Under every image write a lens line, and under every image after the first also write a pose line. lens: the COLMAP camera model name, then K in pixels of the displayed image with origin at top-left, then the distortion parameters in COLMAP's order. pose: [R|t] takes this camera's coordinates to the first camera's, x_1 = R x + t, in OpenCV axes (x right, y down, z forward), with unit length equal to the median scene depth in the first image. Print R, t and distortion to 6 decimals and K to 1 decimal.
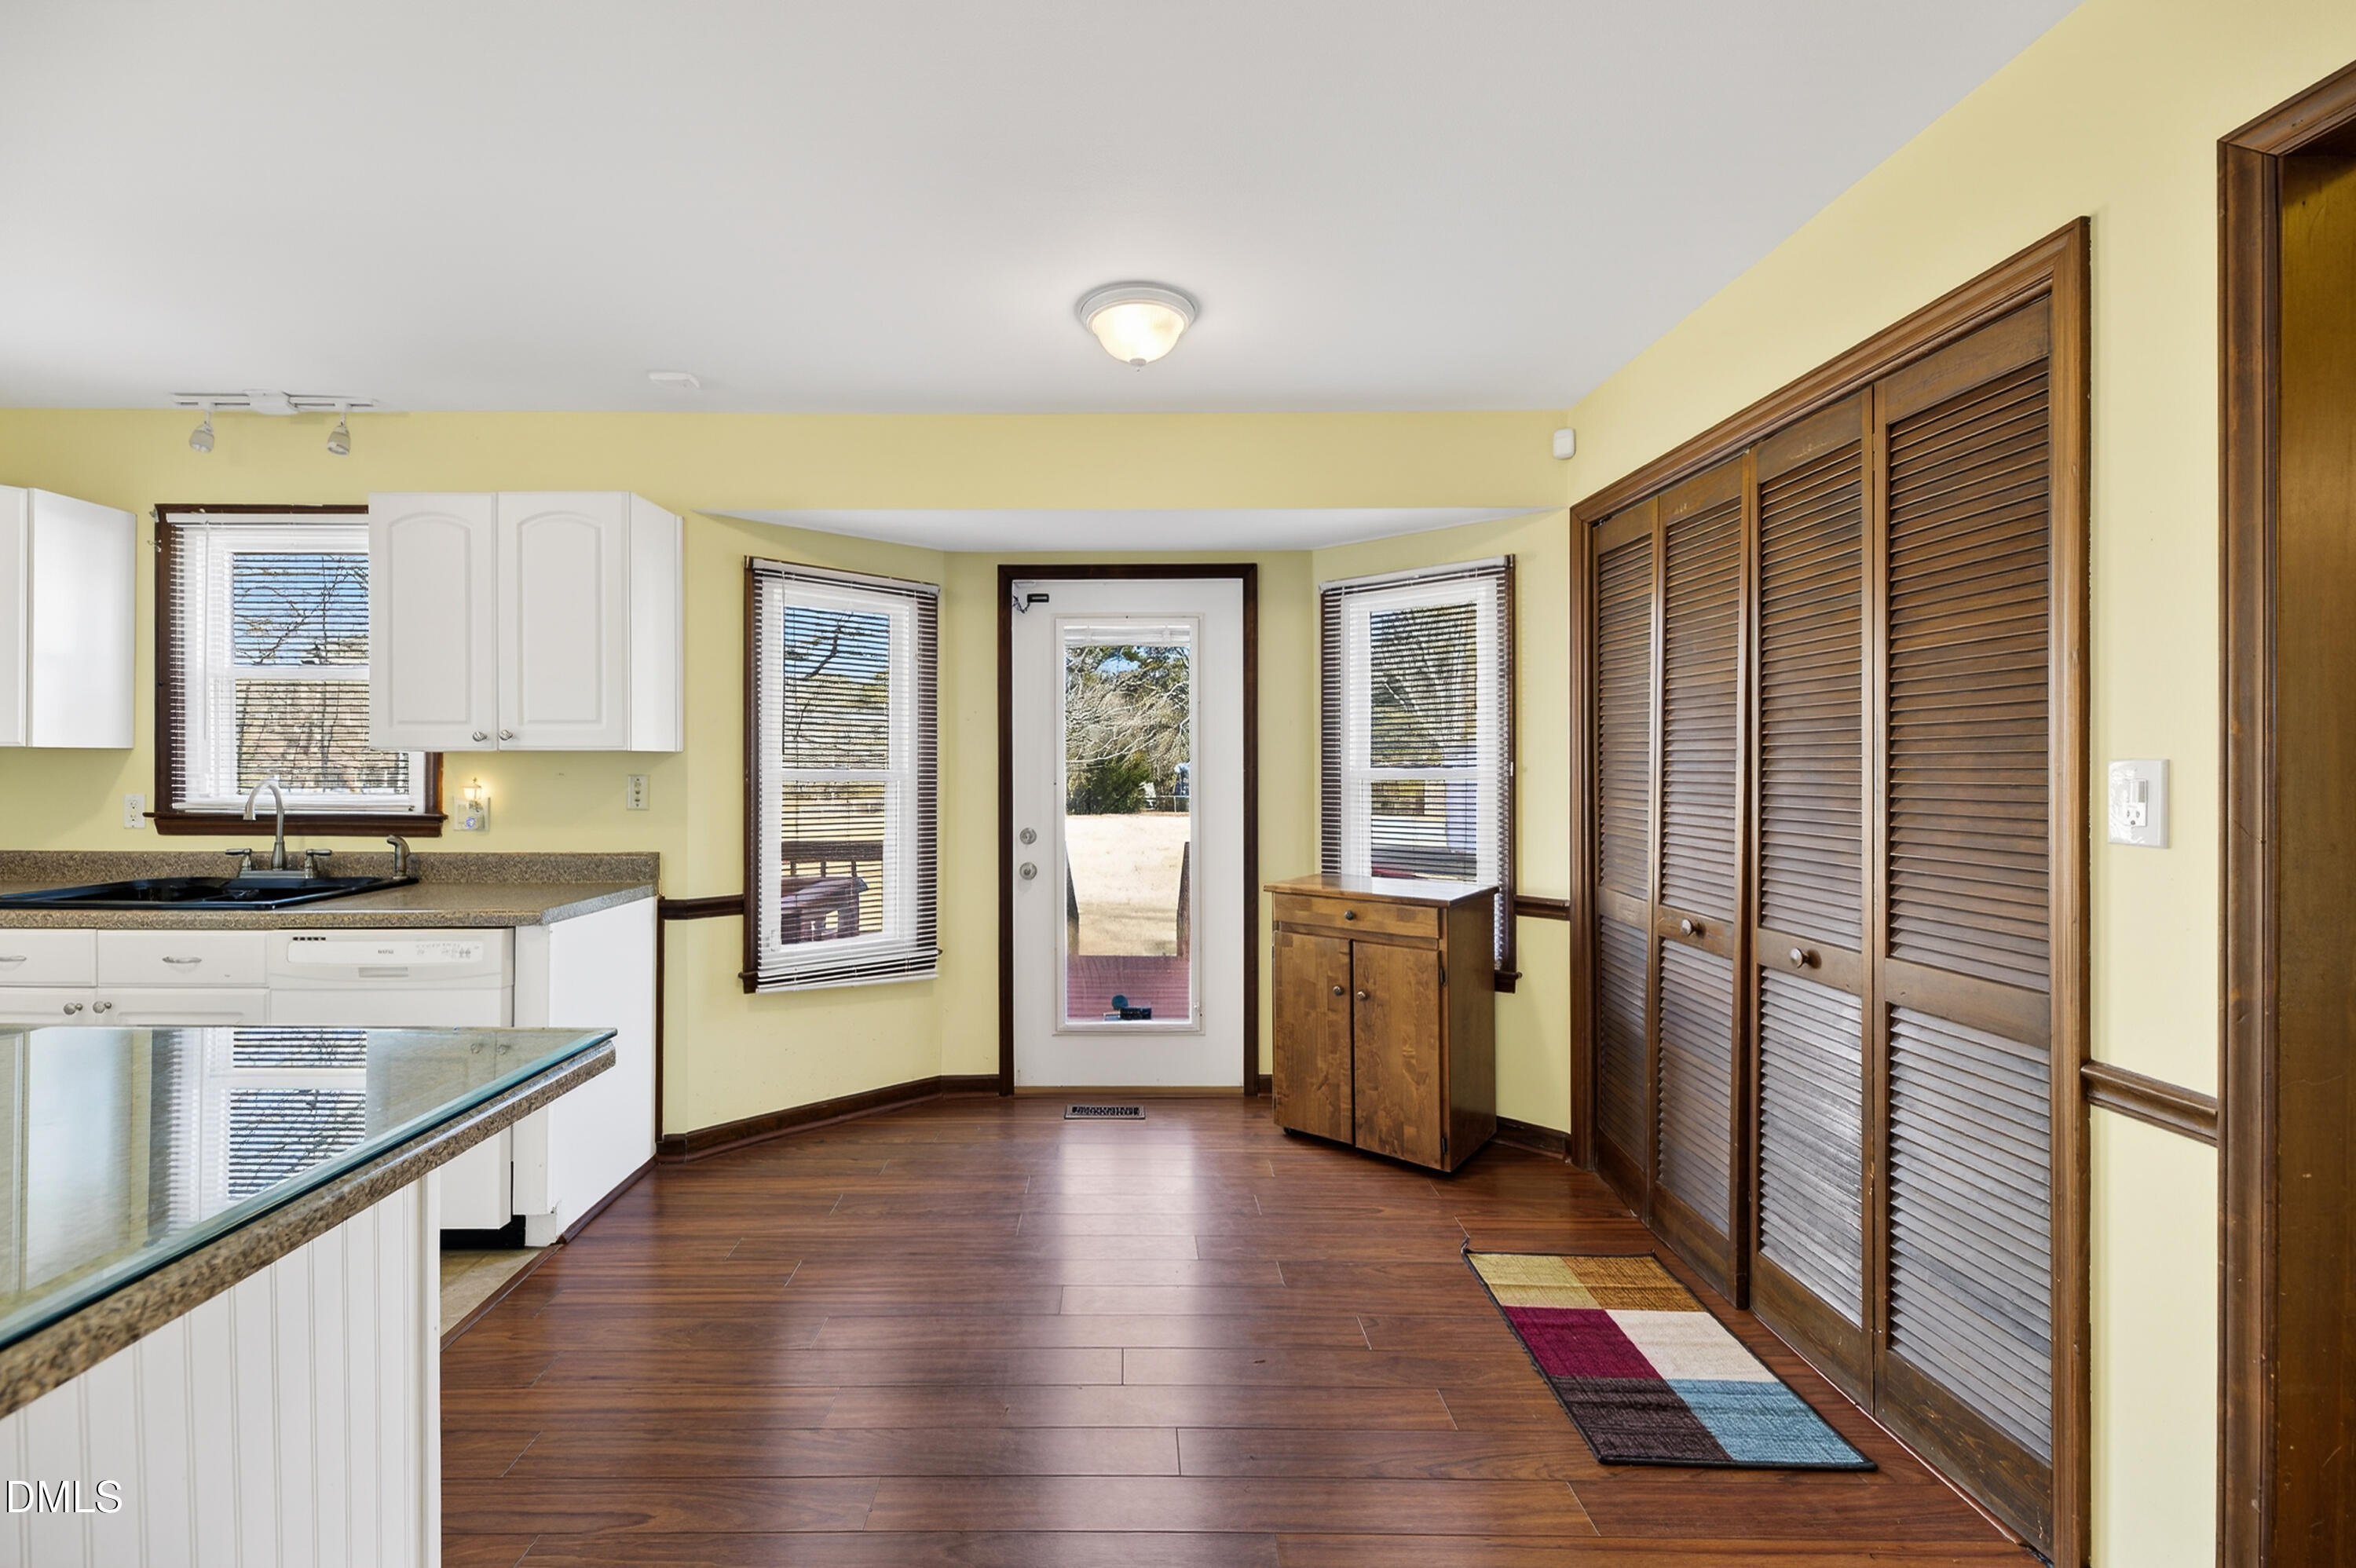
lens RADIAL K [[937.4, 0, 1127.7], [0, 937.4, 766.1], [0, 0, 1]] dist [-0.000251, -0.003257]
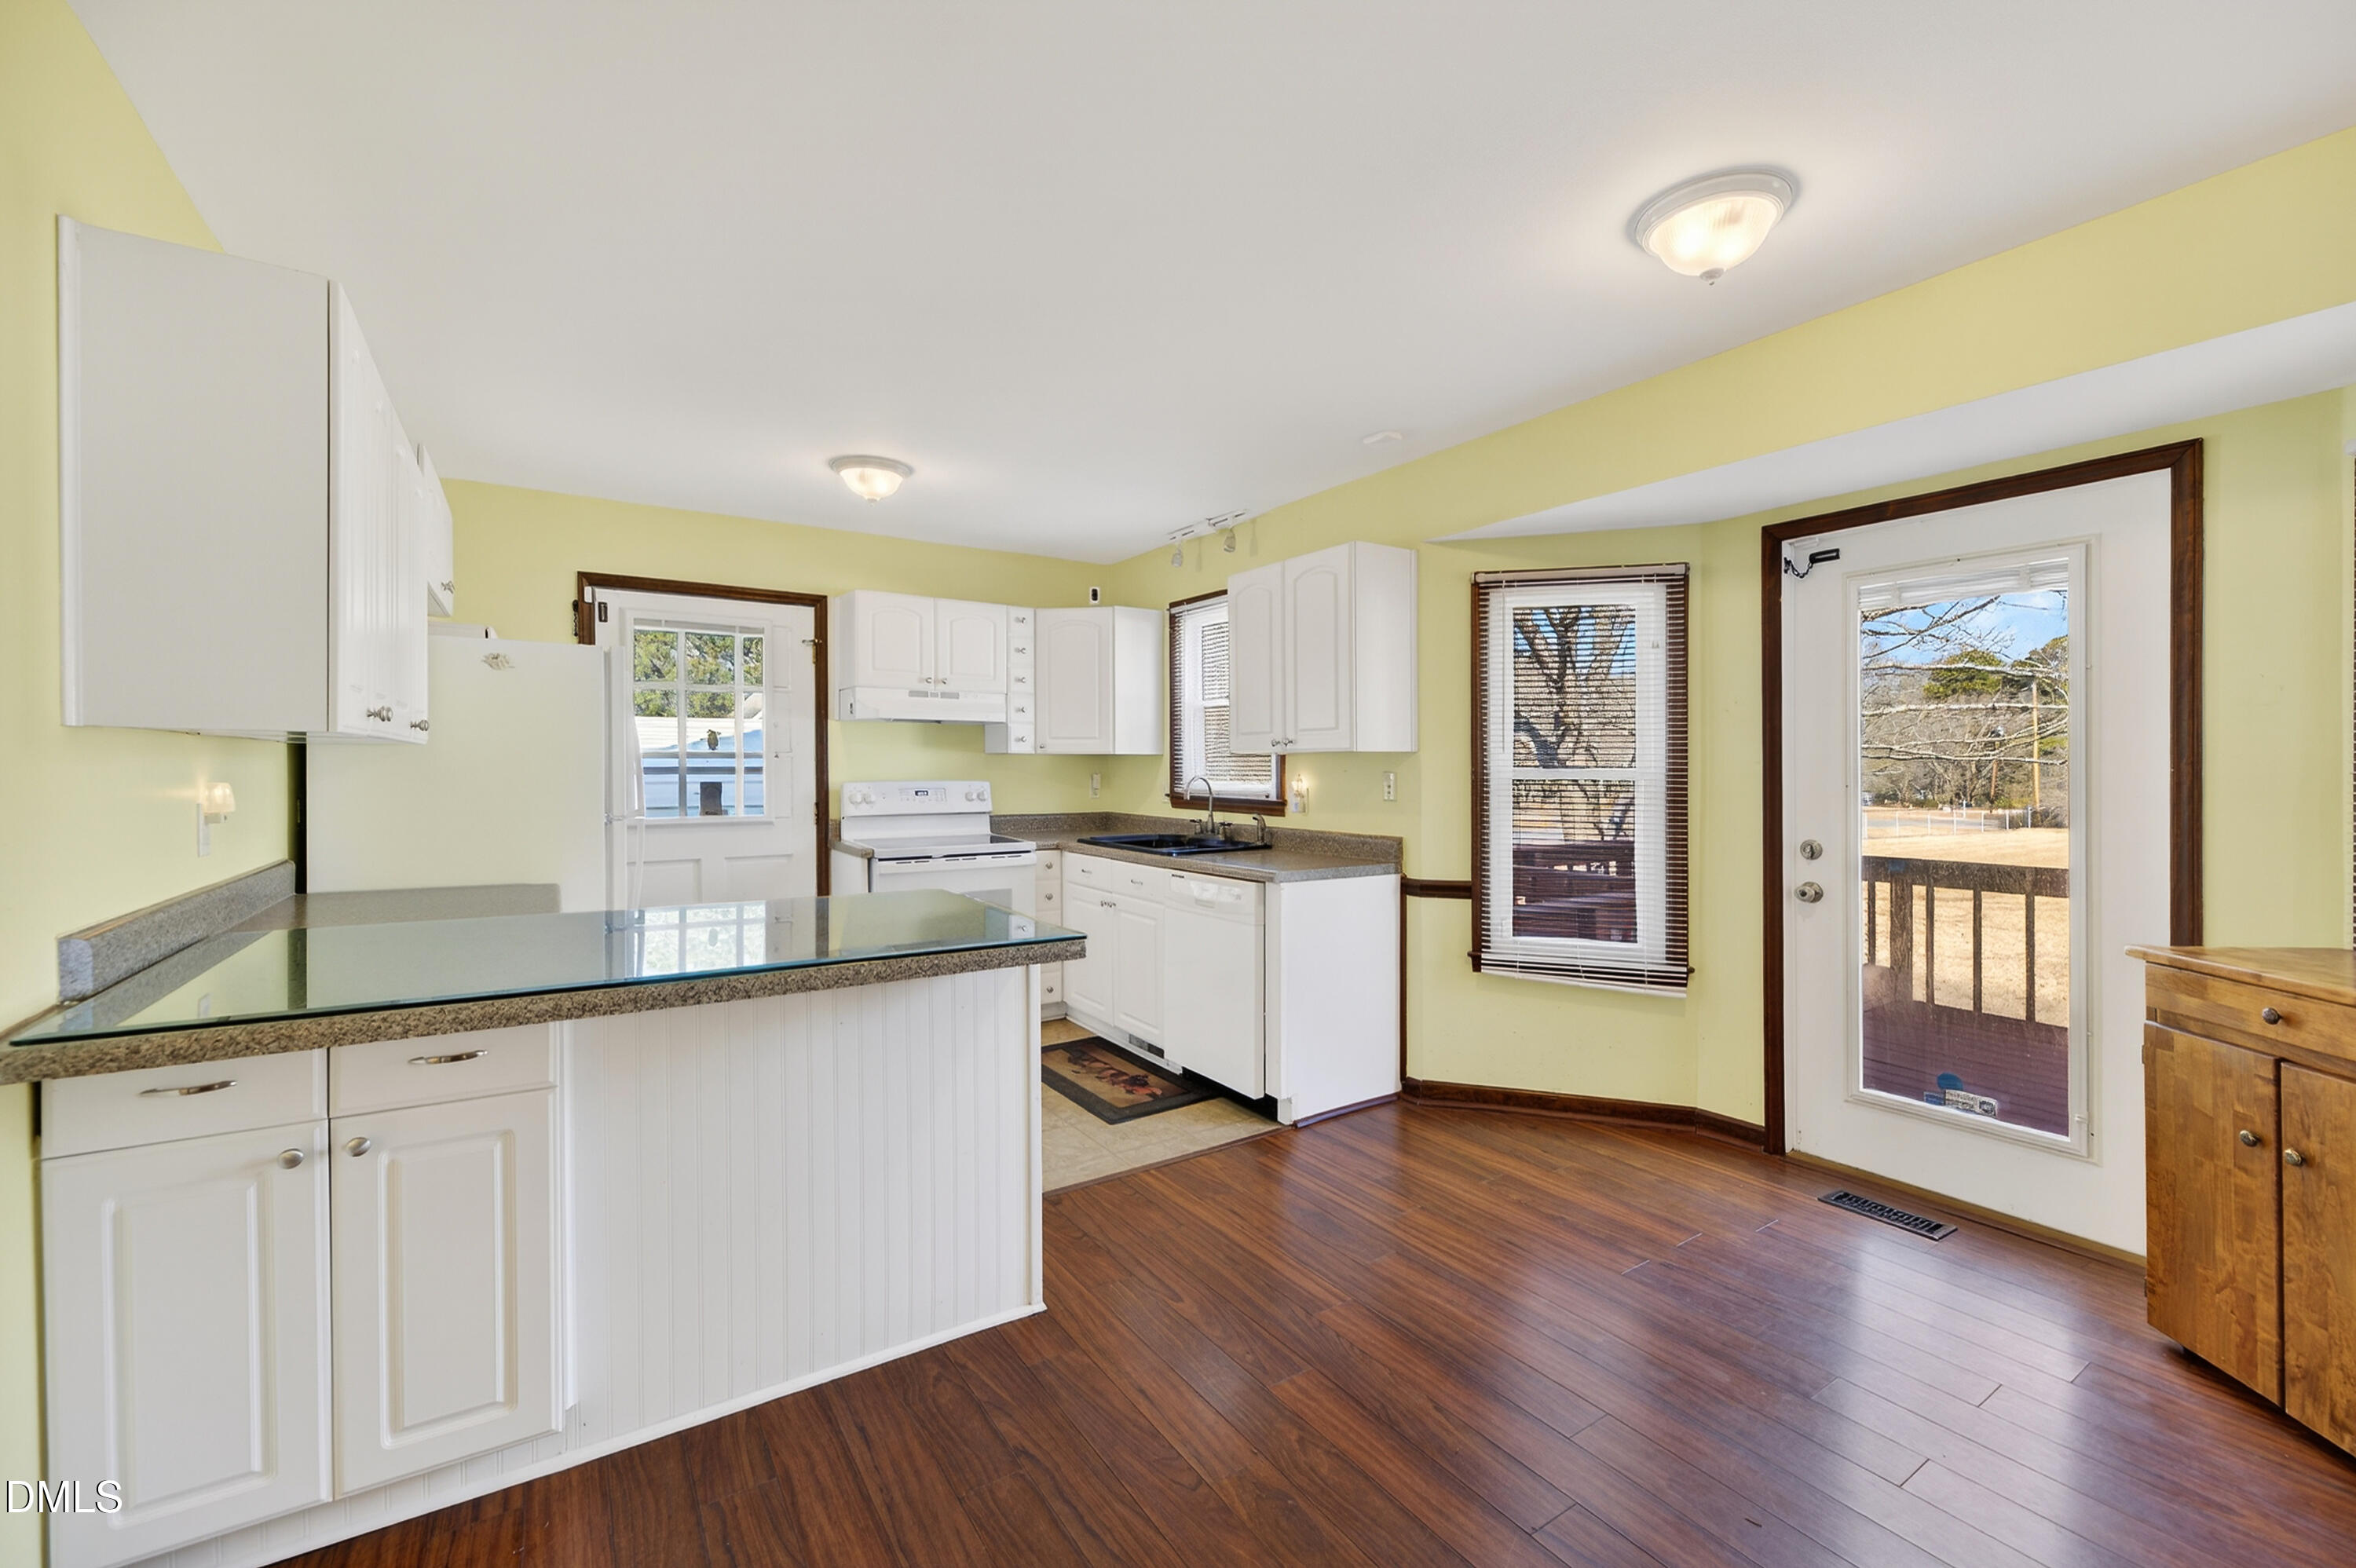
lens RADIAL K [[937.4, 0, 1191.7], [0, 937.4, 777.7], [0, 0, 1]] dist [-0.000251, -0.003257]
pose [[0.569832, 0.009237, -0.821710, 0.315185], [-0.000447, 0.999940, 0.010931, 0.003921], [0.821761, -0.005862, 0.569802, 0.108415]]
